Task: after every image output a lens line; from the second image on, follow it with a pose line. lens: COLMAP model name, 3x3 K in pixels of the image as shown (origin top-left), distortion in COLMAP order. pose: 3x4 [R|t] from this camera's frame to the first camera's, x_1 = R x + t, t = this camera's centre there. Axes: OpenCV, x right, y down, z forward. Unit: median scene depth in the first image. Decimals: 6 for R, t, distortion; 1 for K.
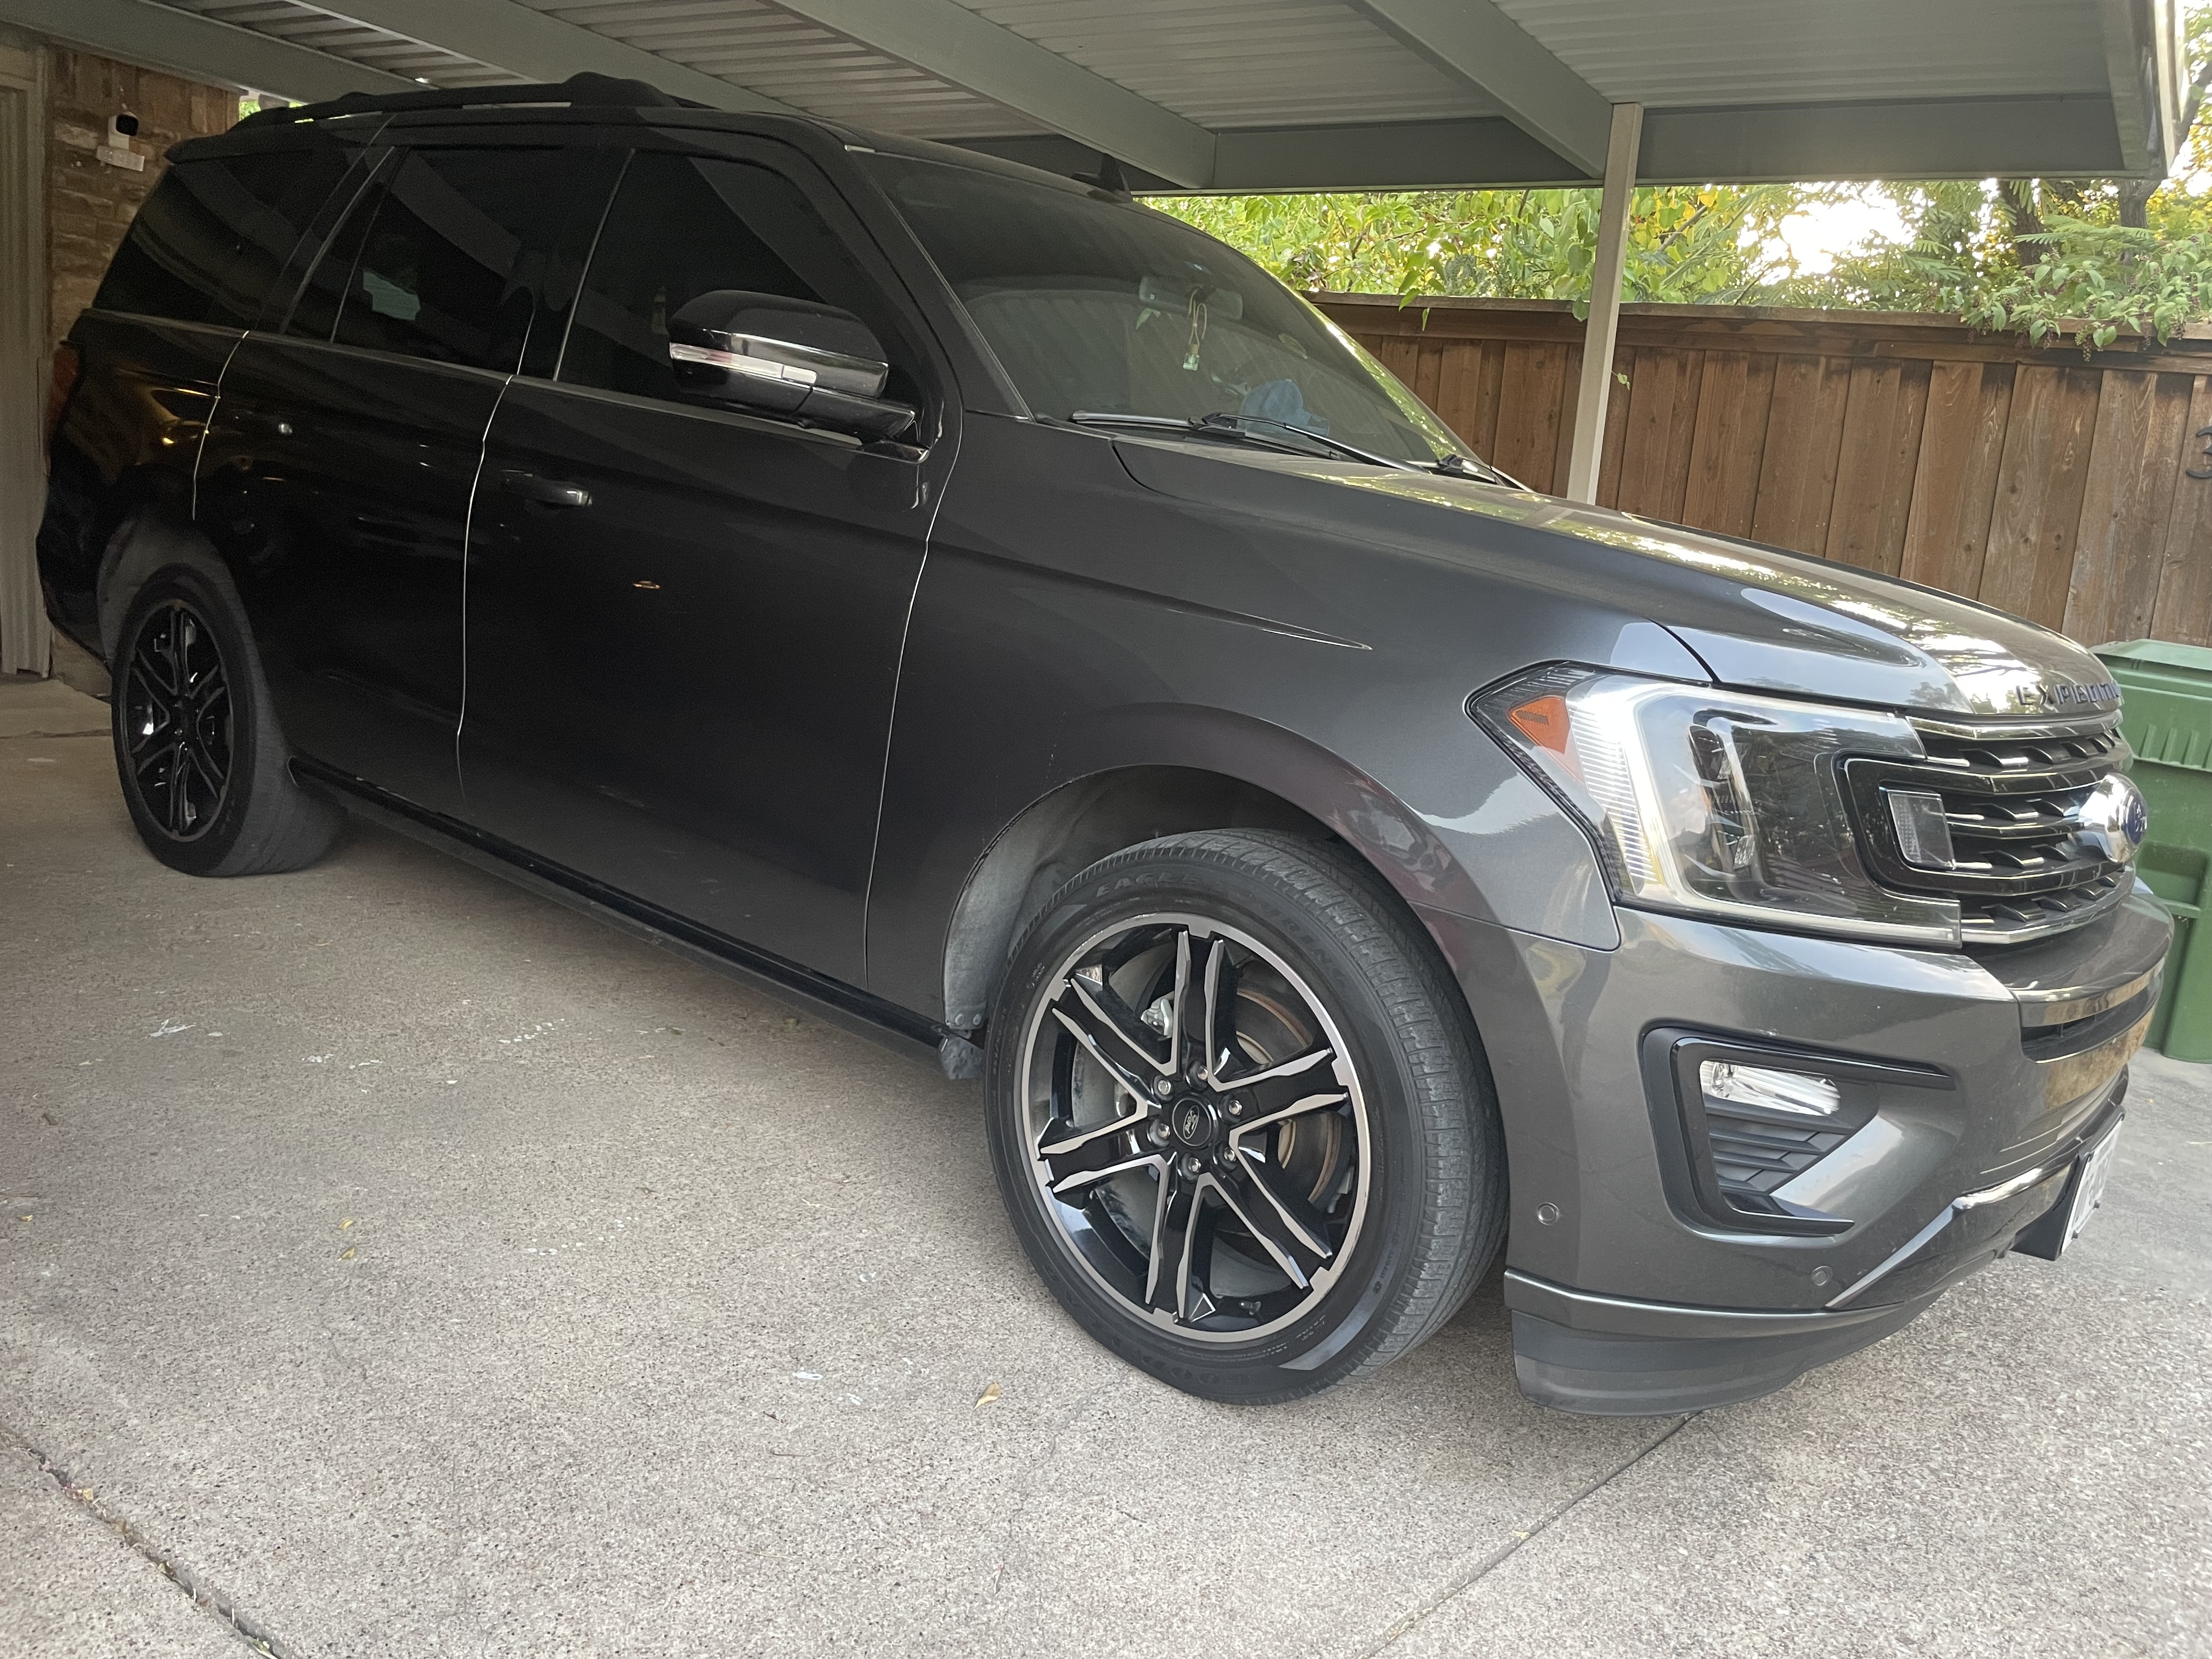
lens RADIAL K [[1730.3, 0, 1117.7], [0, 1730.3, 835.2], [0, 0, 1]] dist [0.095598, -0.143841]
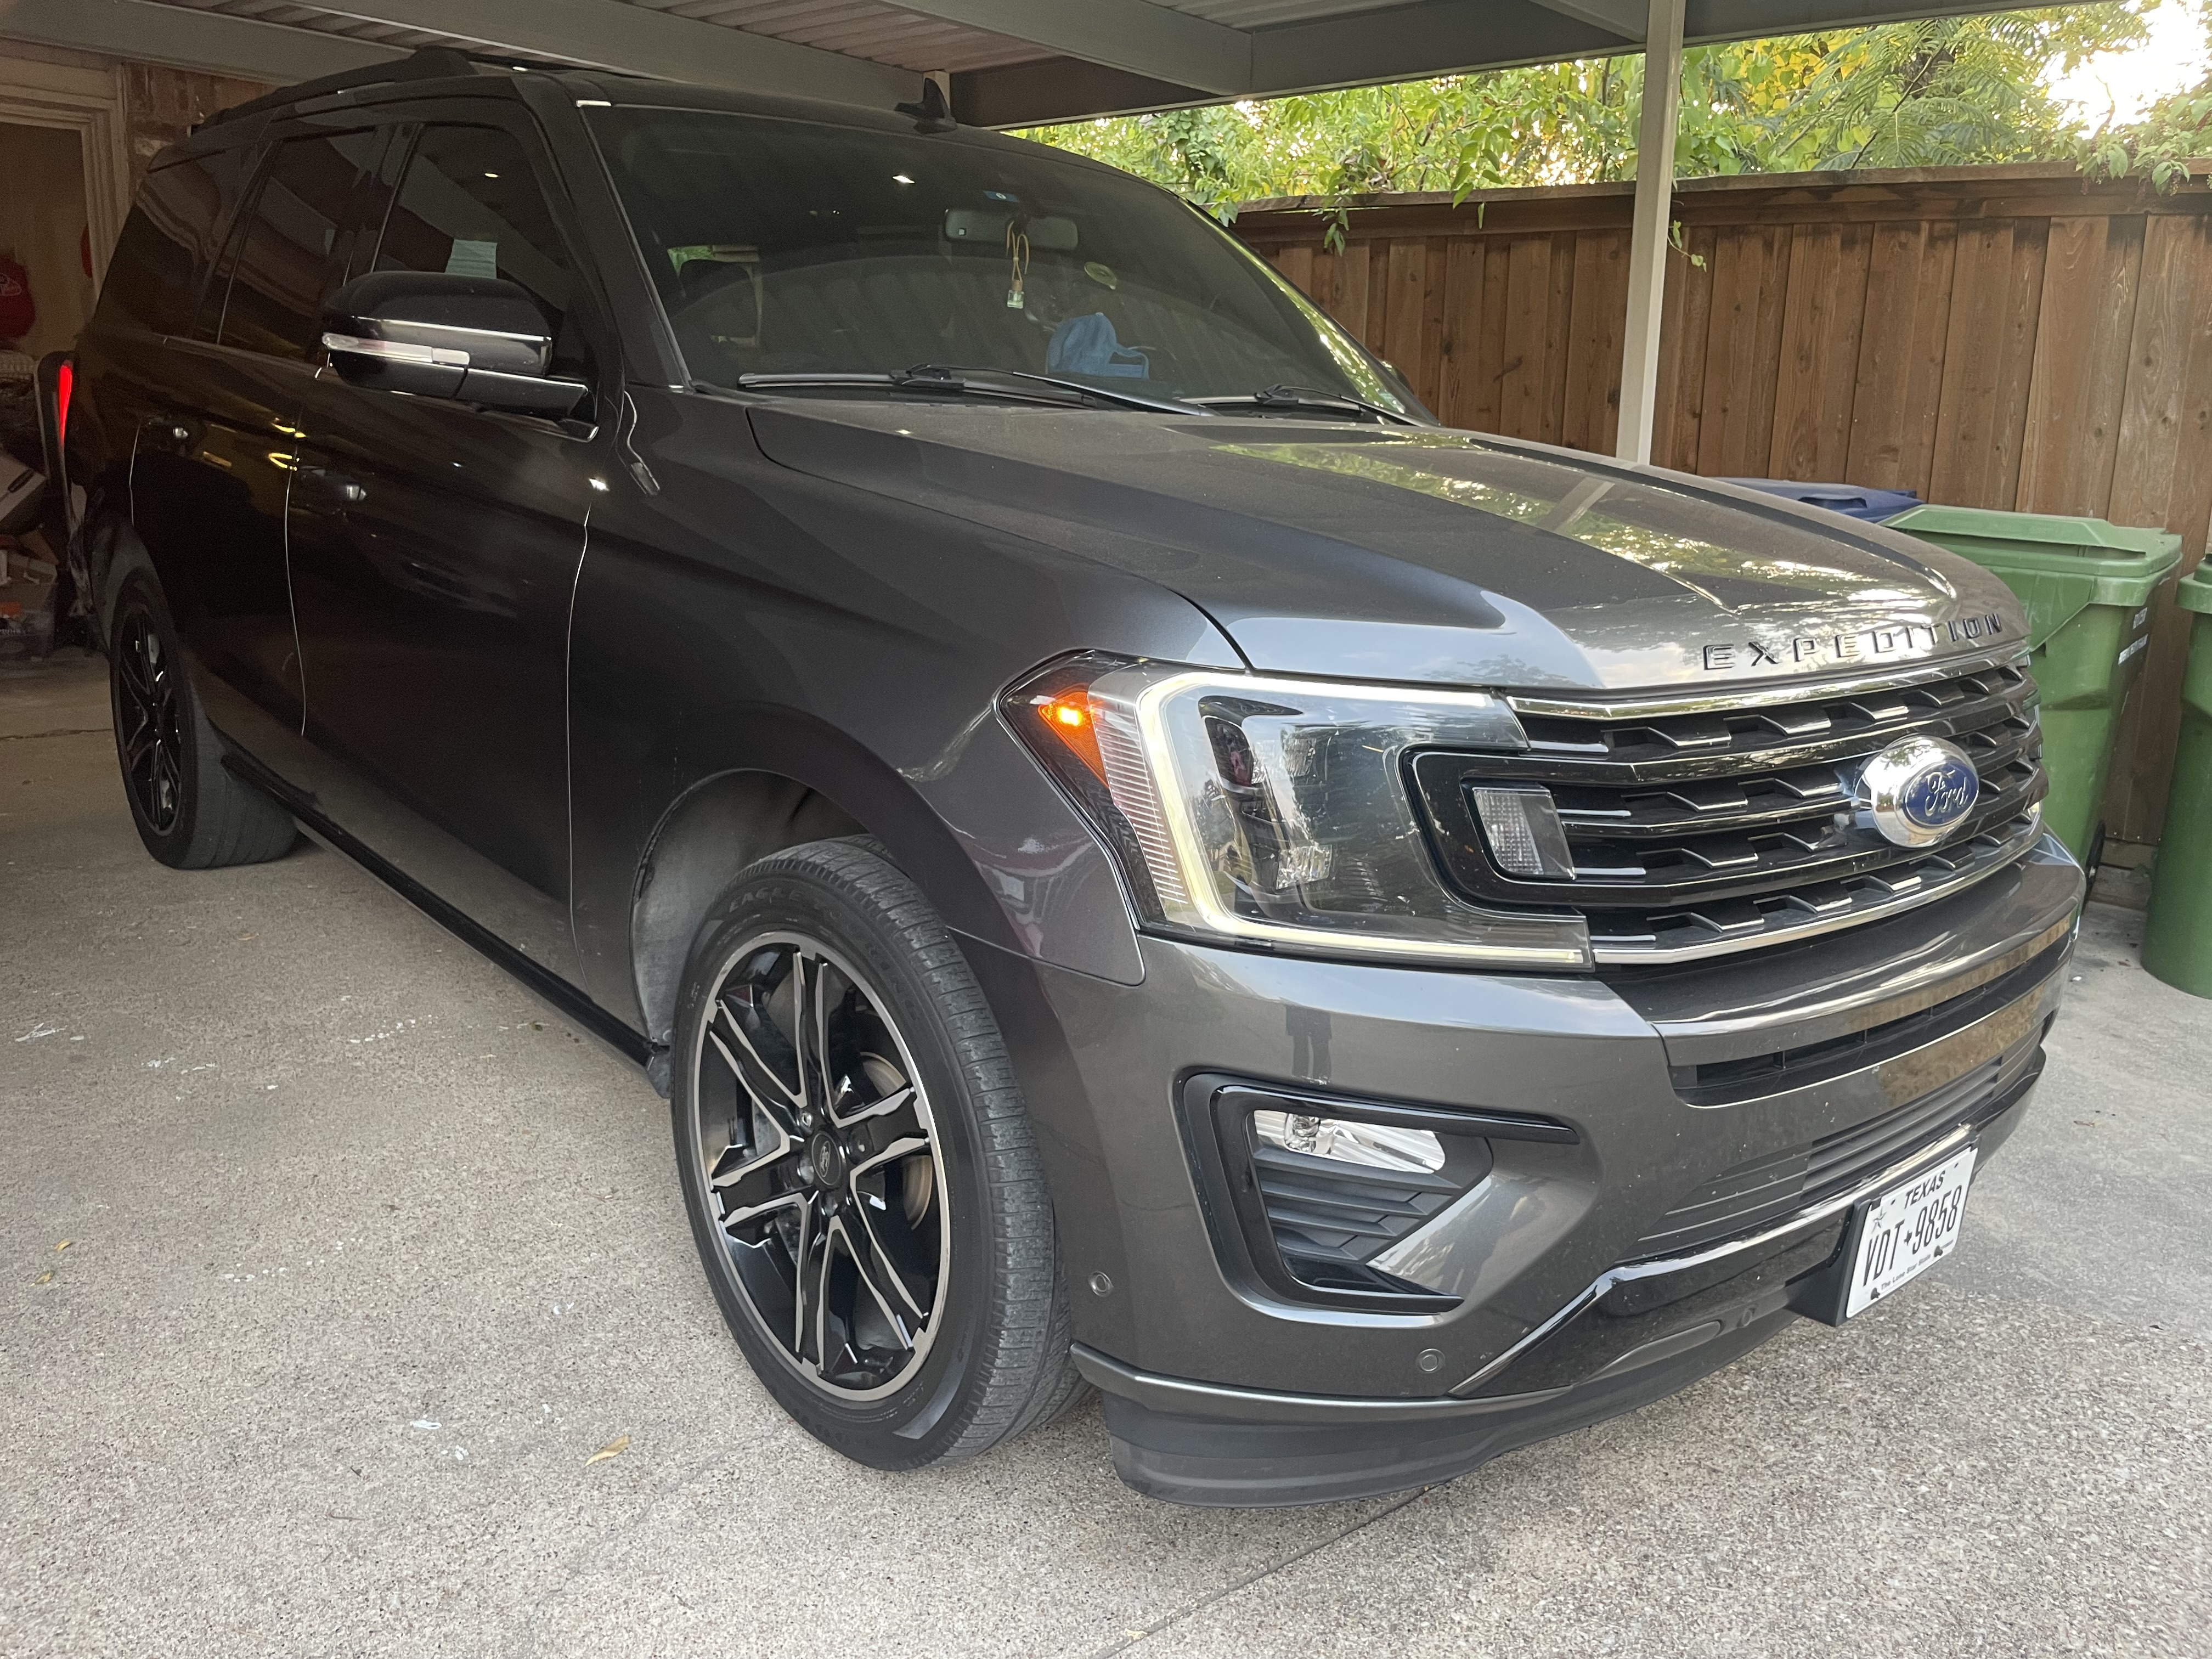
lens RADIAL K [[1731.0, 0, 1106.0], [0, 1731.0, 829.5], [0, 0, 1]] dist [0.089317, -0.134670]
pose [[0.984397, -0.025289, -0.174136, 0.321390], [0.032050, 0.998833, 0.036125, -0.032610], [0.173019, -0.041142, 0.984059, 0.122417]]
